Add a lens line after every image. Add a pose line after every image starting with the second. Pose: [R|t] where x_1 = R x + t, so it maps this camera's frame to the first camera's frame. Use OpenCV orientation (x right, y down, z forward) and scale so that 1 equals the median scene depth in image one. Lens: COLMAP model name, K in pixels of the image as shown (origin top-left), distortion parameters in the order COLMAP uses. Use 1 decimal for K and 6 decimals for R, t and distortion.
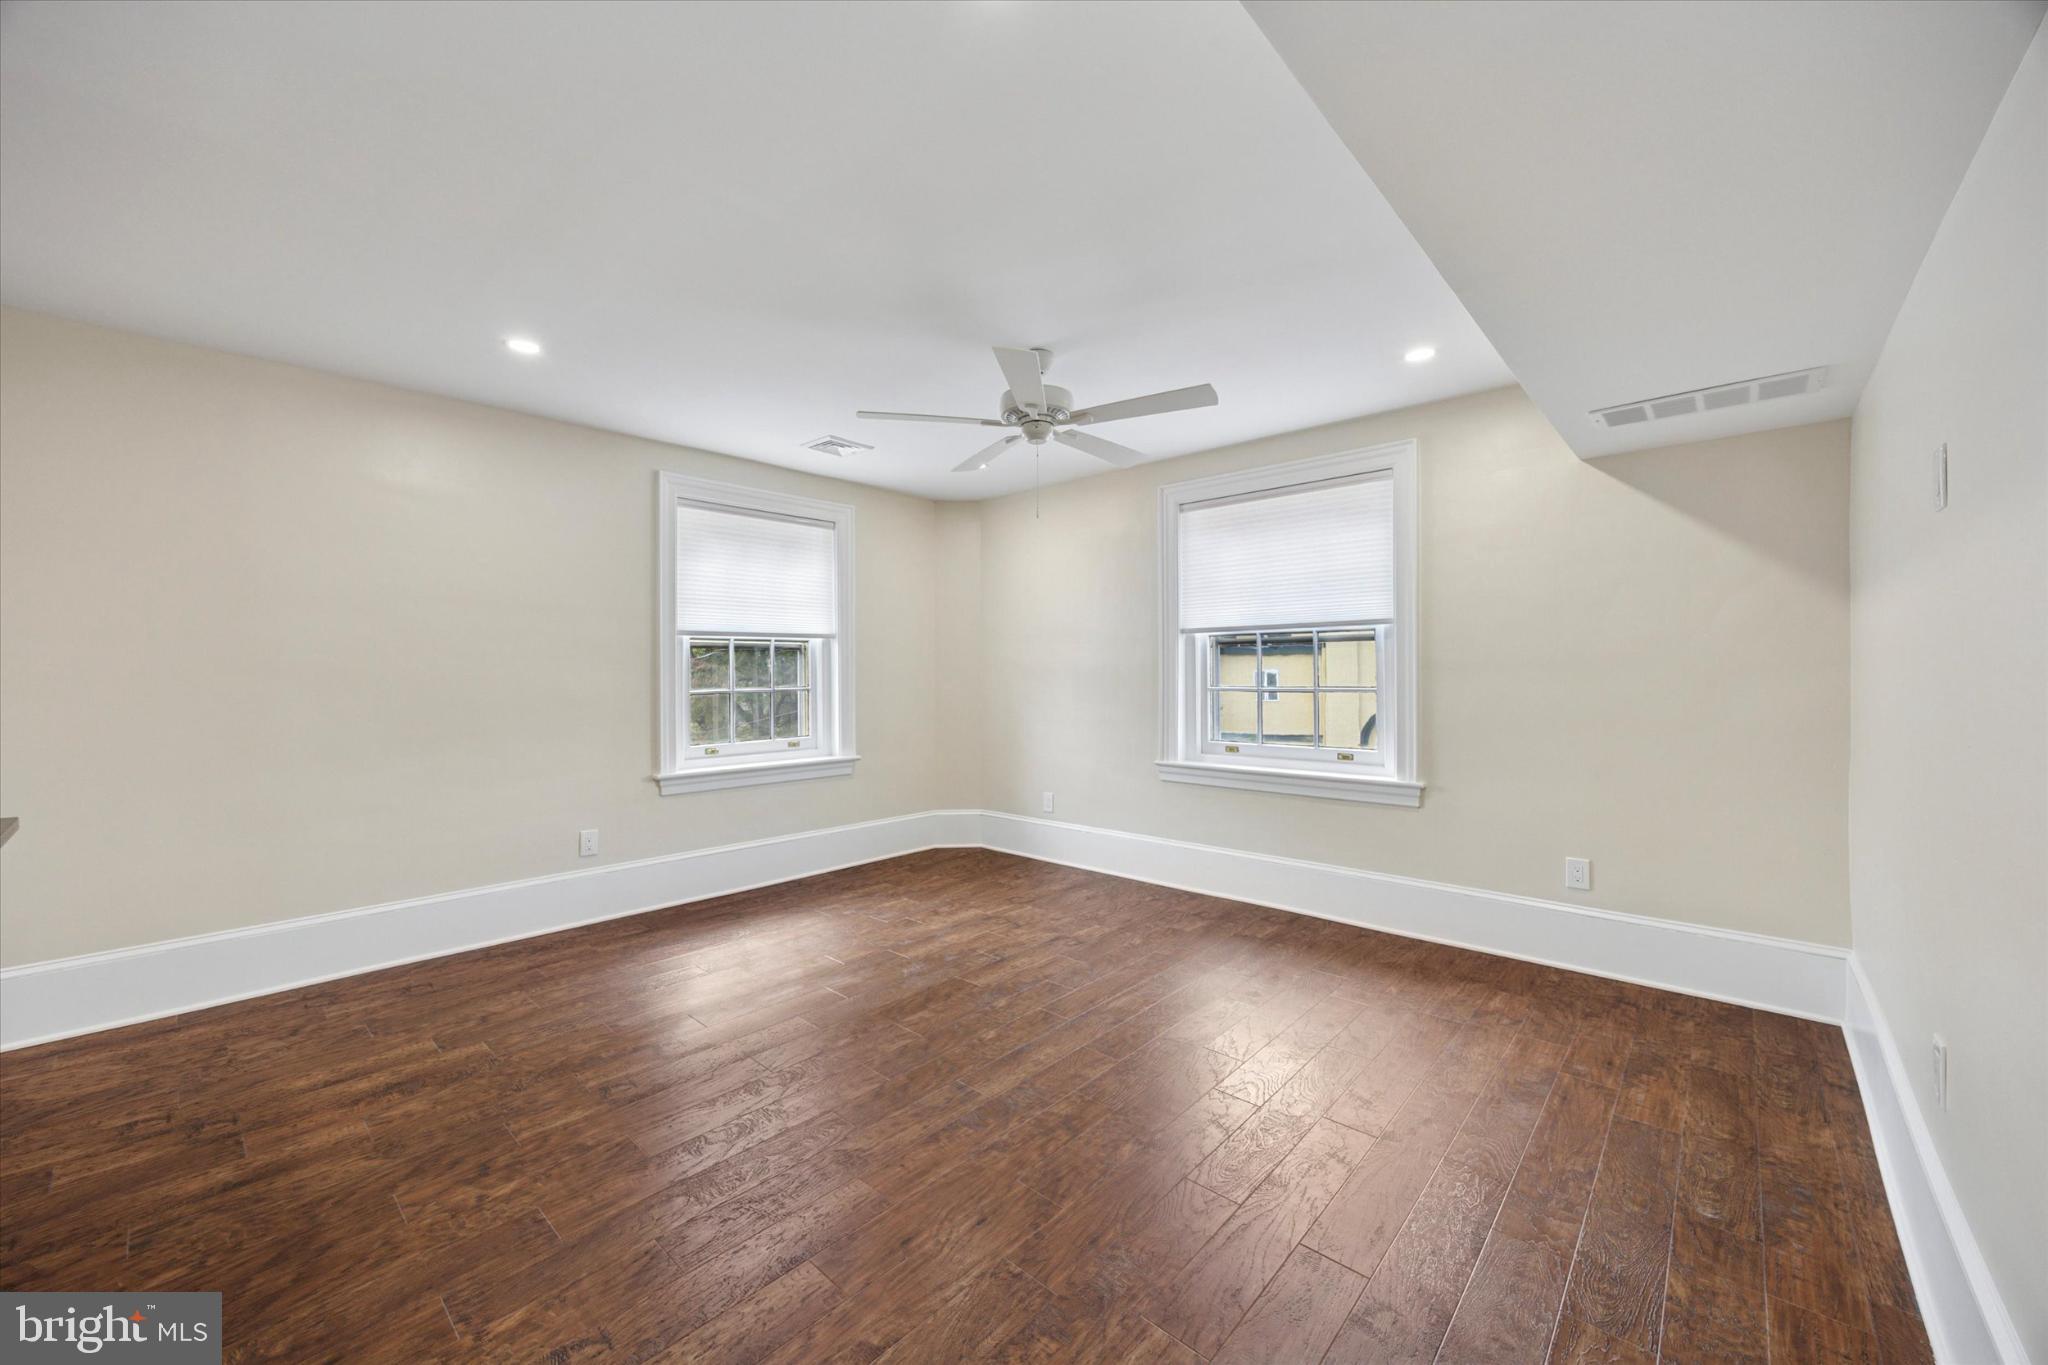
lens RADIAL K [[780.3, 0, 1002.1], [0, 780.3, 686.5], [0, 0, 1]] dist [-0.006937, 0.000480]
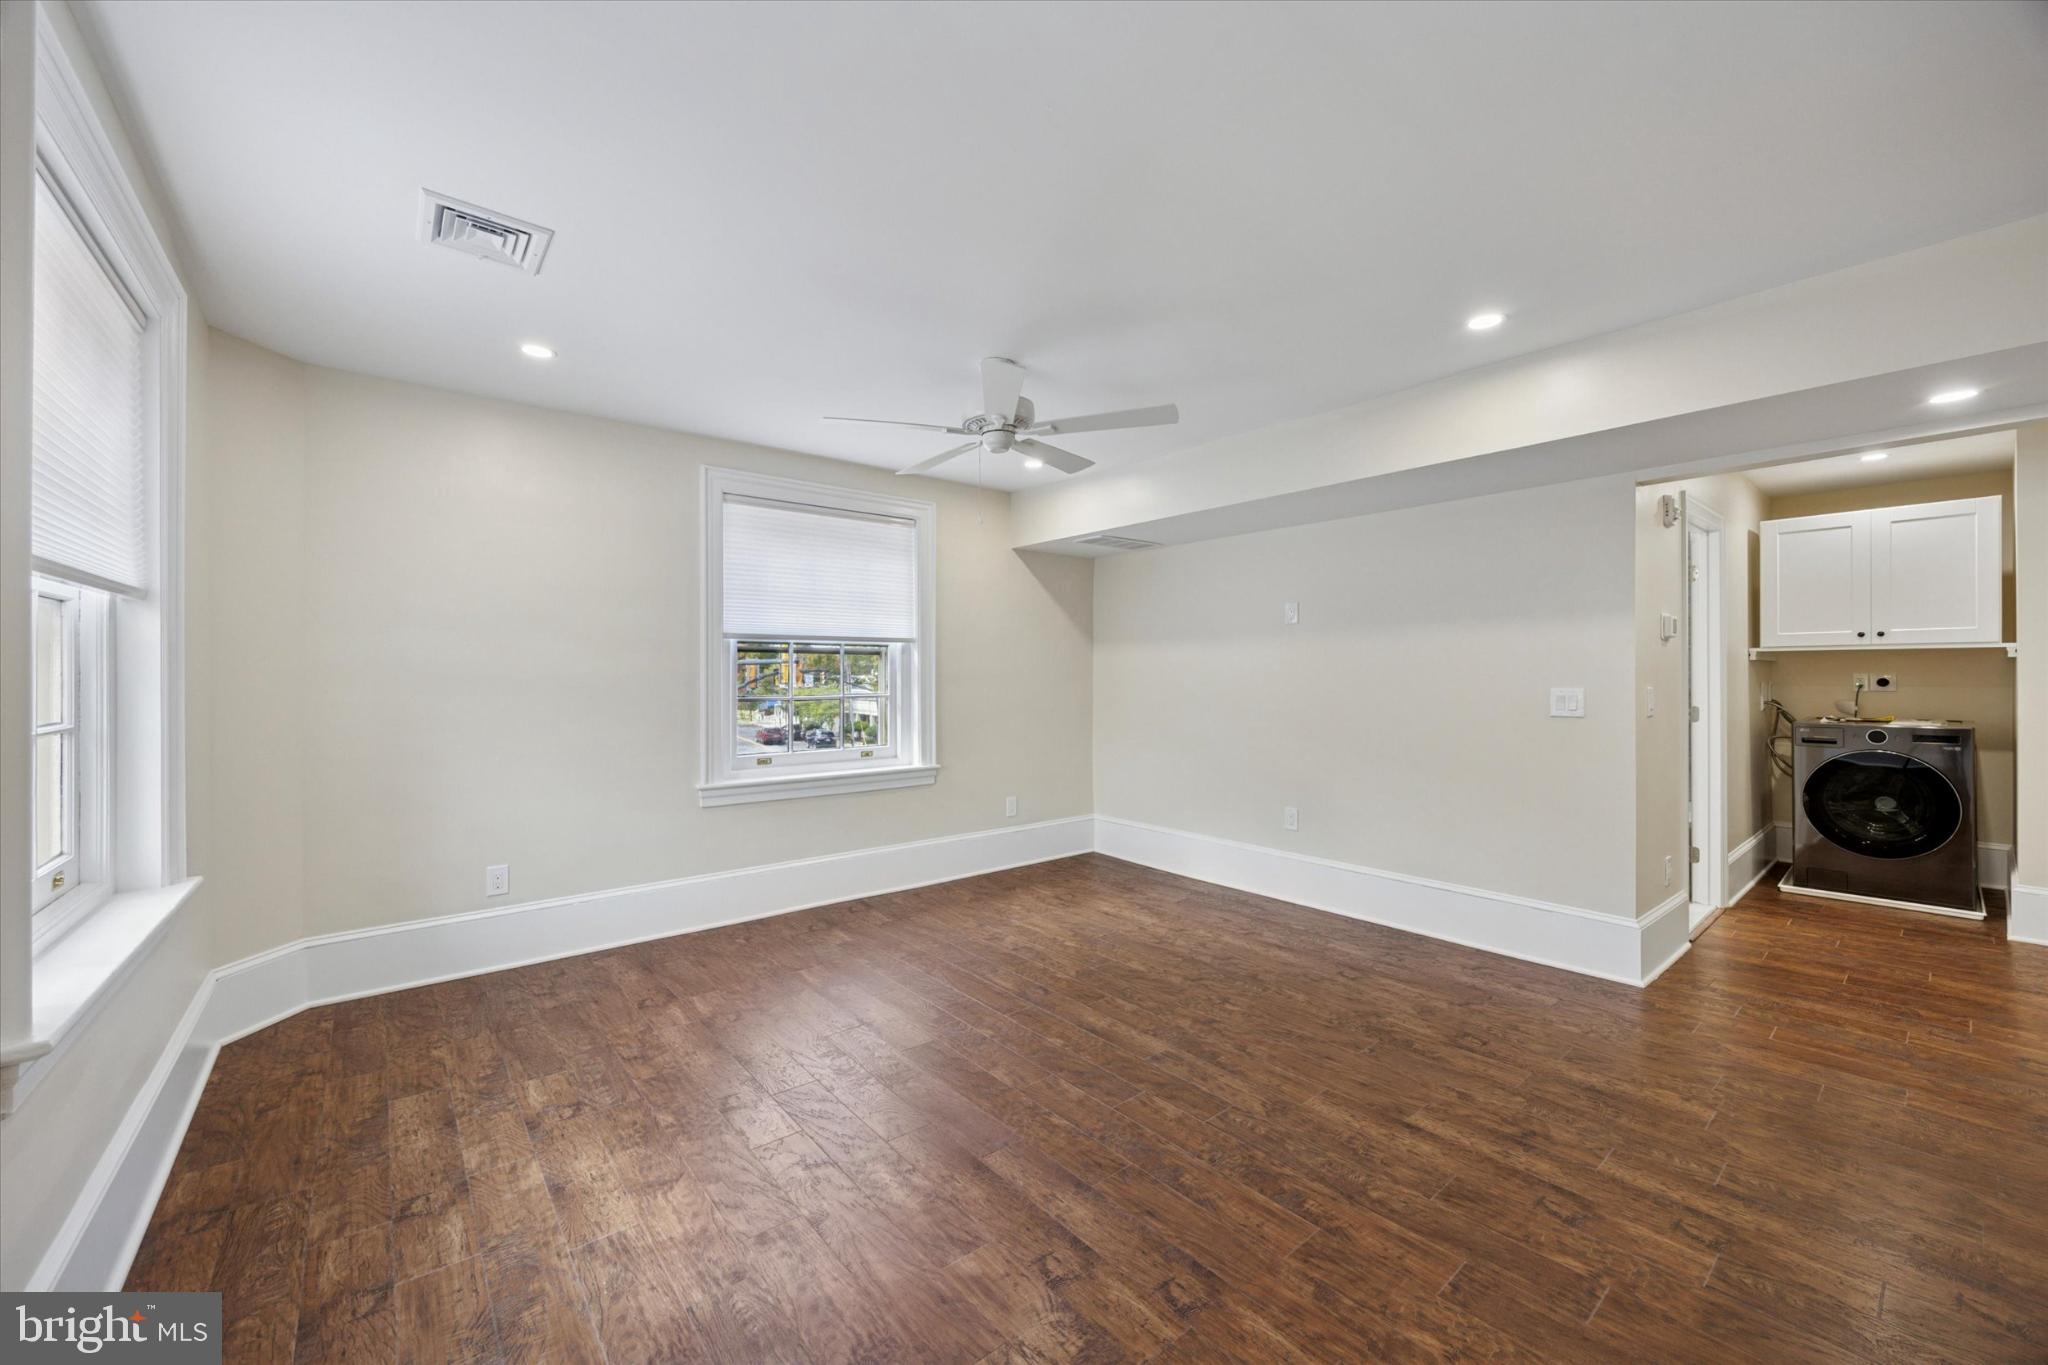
lens RADIAL K [[780.3, 0, 1019.4], [0, 780.3, 671.6], [0, 0, 1]] dist [-0.006937, 0.000480]
pose [[0.142352, 0.009428, 0.989771, -0.968672], [0.020286, 0.999717, -0.012440, -0.023504], [-0.989608, 0.021849, 0.142121, 0.832875]]
